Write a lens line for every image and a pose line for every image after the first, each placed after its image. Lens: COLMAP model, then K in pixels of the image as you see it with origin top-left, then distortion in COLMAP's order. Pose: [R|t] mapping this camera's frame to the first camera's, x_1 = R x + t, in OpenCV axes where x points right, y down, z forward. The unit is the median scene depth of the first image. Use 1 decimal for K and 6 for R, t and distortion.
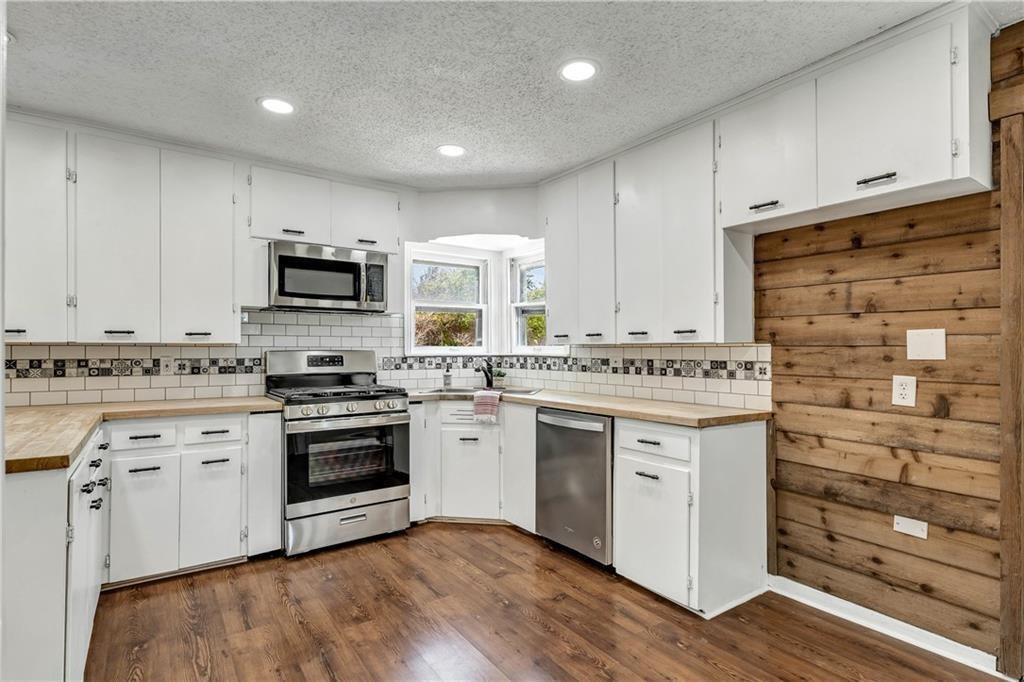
lens RADIAL K [[511.9, 0, 512.0], [0, 511.9, 341.0], [0, 0, 1]] dist [-0.001054, -0.000398]
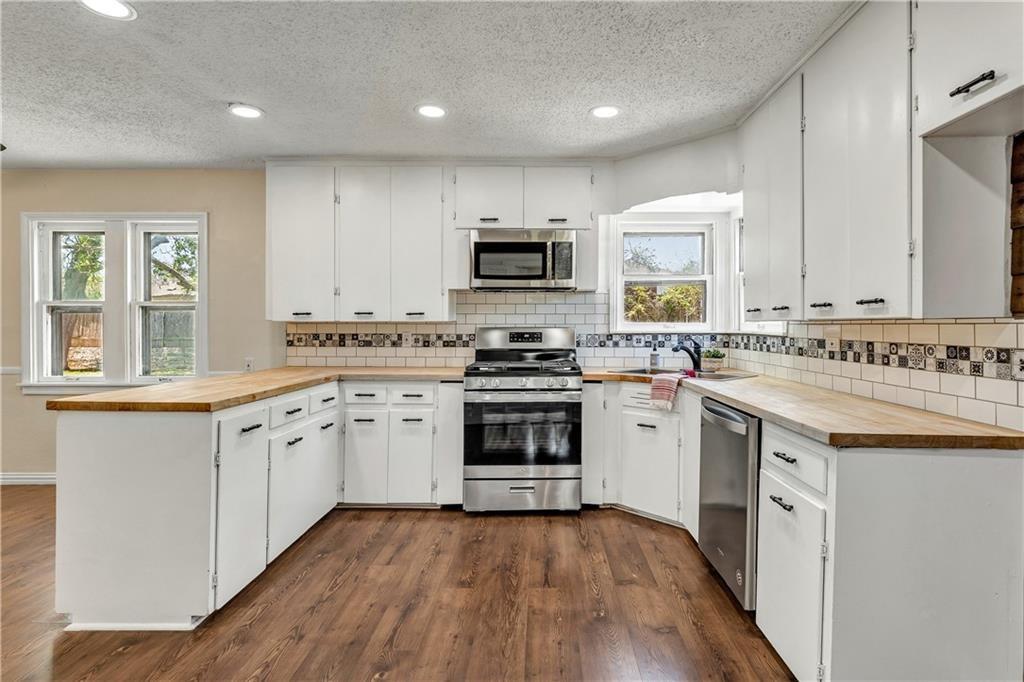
lens RADIAL K [[511.7, 0, 543.4], [0, 511.7, 322.0], [0, 0, 1]] dist [-0.003017, -0.000328]
pose [[0.817773, -0.003335, -0.575532, 0.329897], [0.009672, 0.999922, 0.007948, -0.000971], [0.575460, -0.012067, 0.817741, 0.180445]]
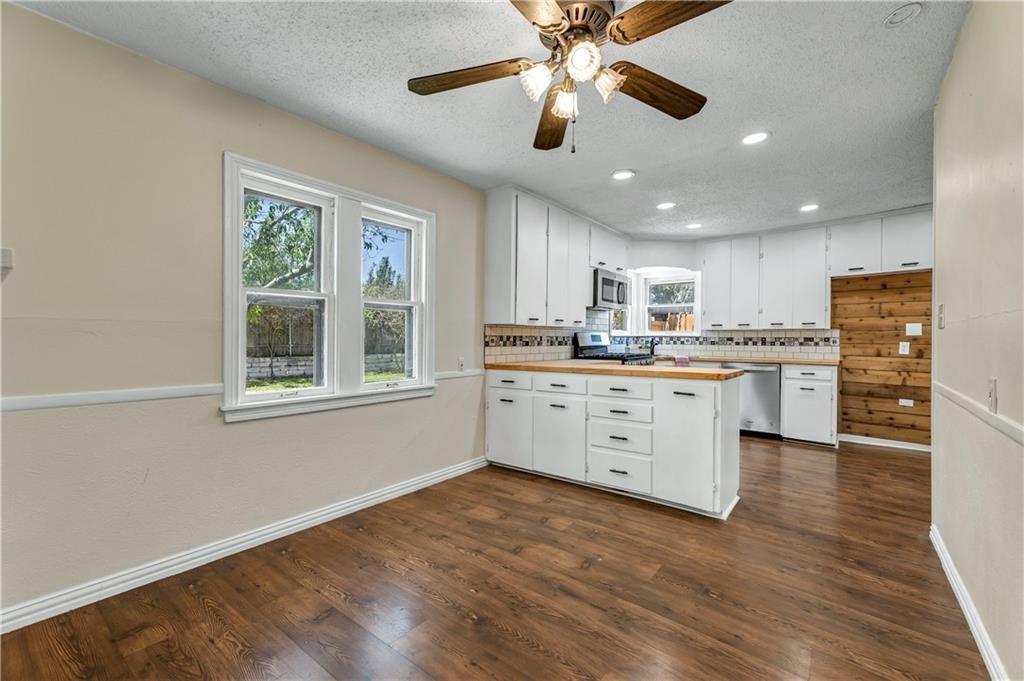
lens RADIAL K [[455.0, 0, 532.9], [0, 455.0, 337.8], [0, 0, 1]] dist [-0.002402, -0.000324]
pose [[0.954626, 0.001383, 0.297805, -1.147886], [-0.006874, 0.999825, 0.017392, 0.014911], [-0.297728, -0.018650, 0.954468, -0.402735]]
